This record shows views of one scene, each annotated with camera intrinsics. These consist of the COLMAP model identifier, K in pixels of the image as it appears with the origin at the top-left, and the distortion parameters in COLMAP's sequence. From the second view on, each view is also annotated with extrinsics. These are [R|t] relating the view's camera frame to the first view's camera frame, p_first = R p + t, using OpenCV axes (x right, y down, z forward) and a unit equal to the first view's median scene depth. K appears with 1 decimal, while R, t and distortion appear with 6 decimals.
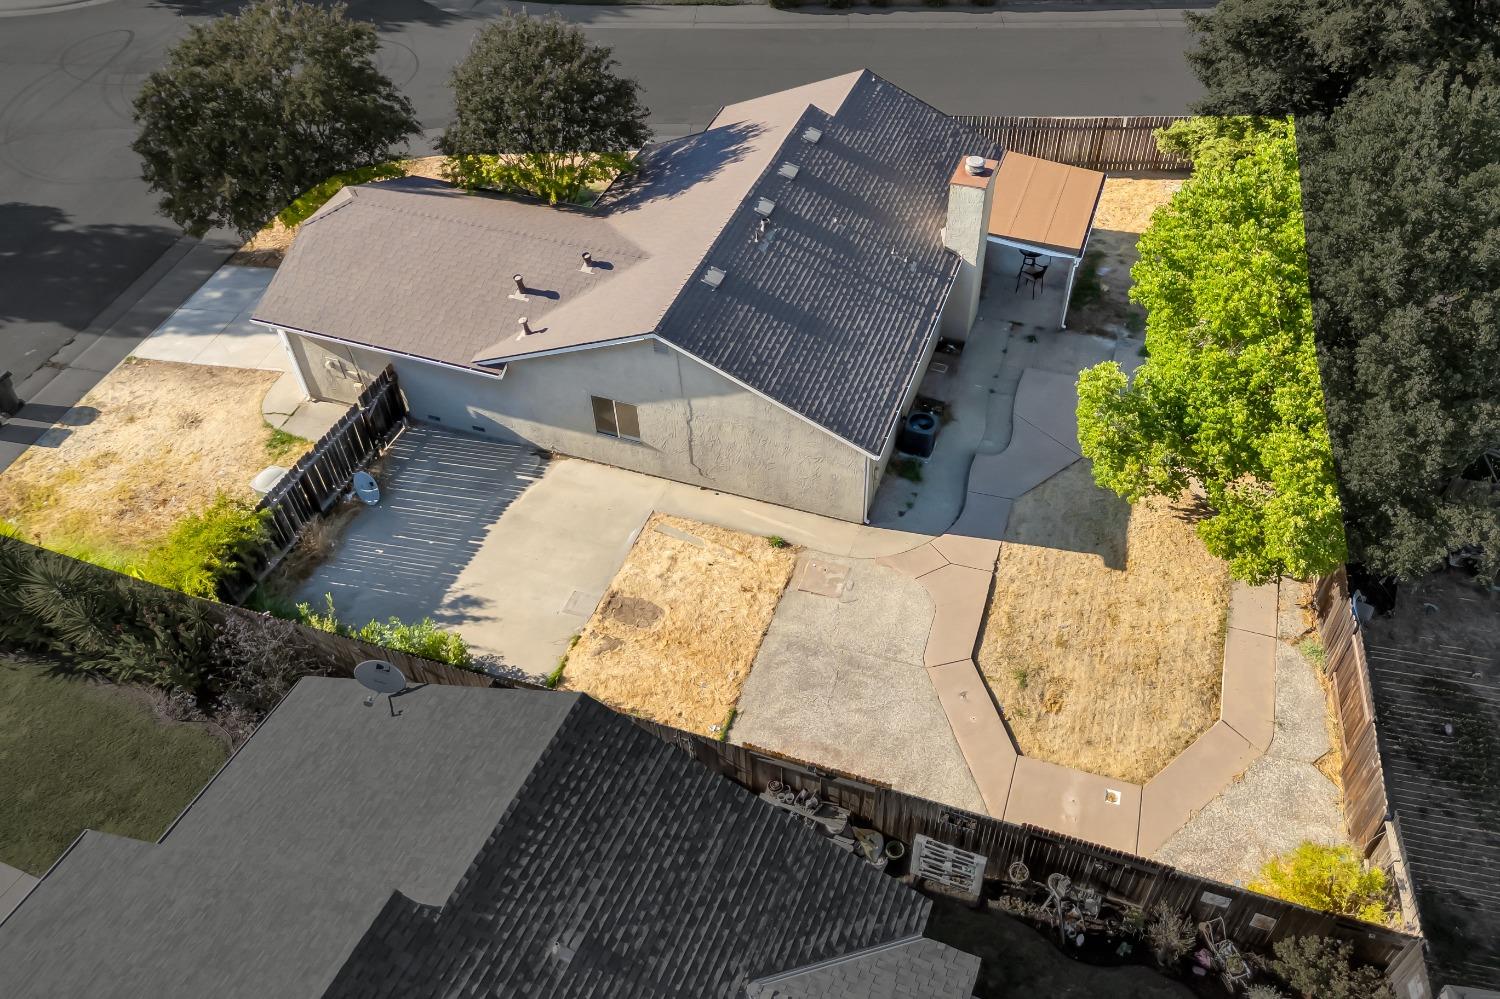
lens RADIAL K [[1132.0, 0, 792.2], [0, 1132.0, 523.3], [0, 0, 1]] dist [0.079997, -0.086930]
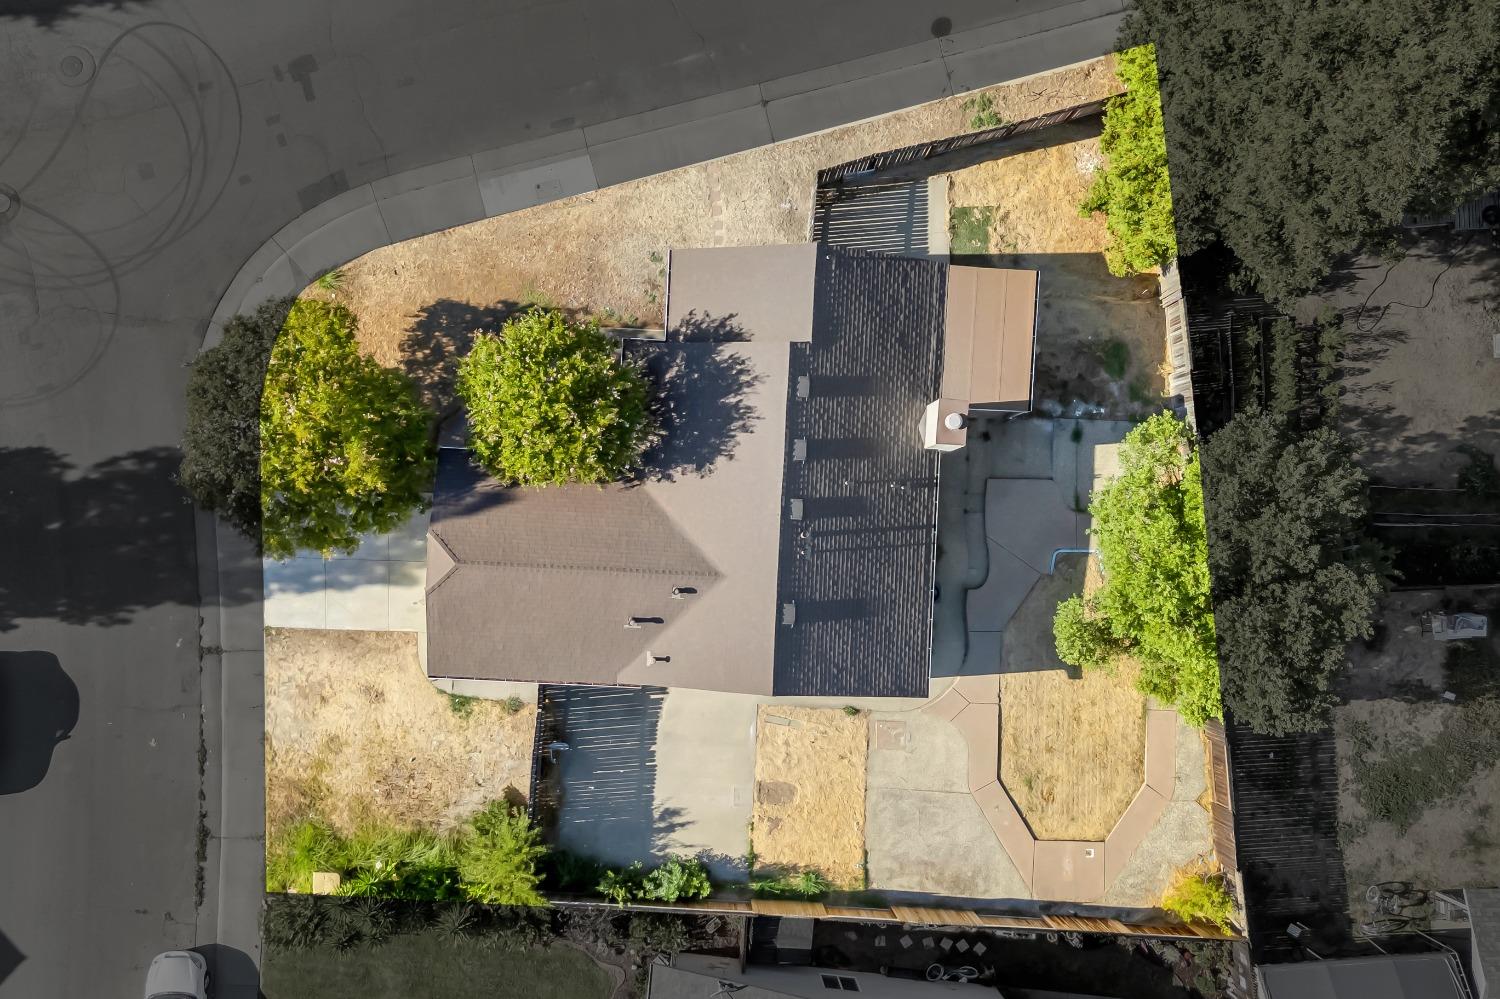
lens RADIAL K [[1312.5, 0, 699.6], [0, 1312.5, 530.0], [0, 0, 1]] dist [0.088242, -0.151961]
pose [[0.961760, -0.273015, 0.021922, -0.183766], [0.184566, 0.705151, 0.684615, -1.418540], [-0.202368, -0.654389, 0.728575, -0.047961]]
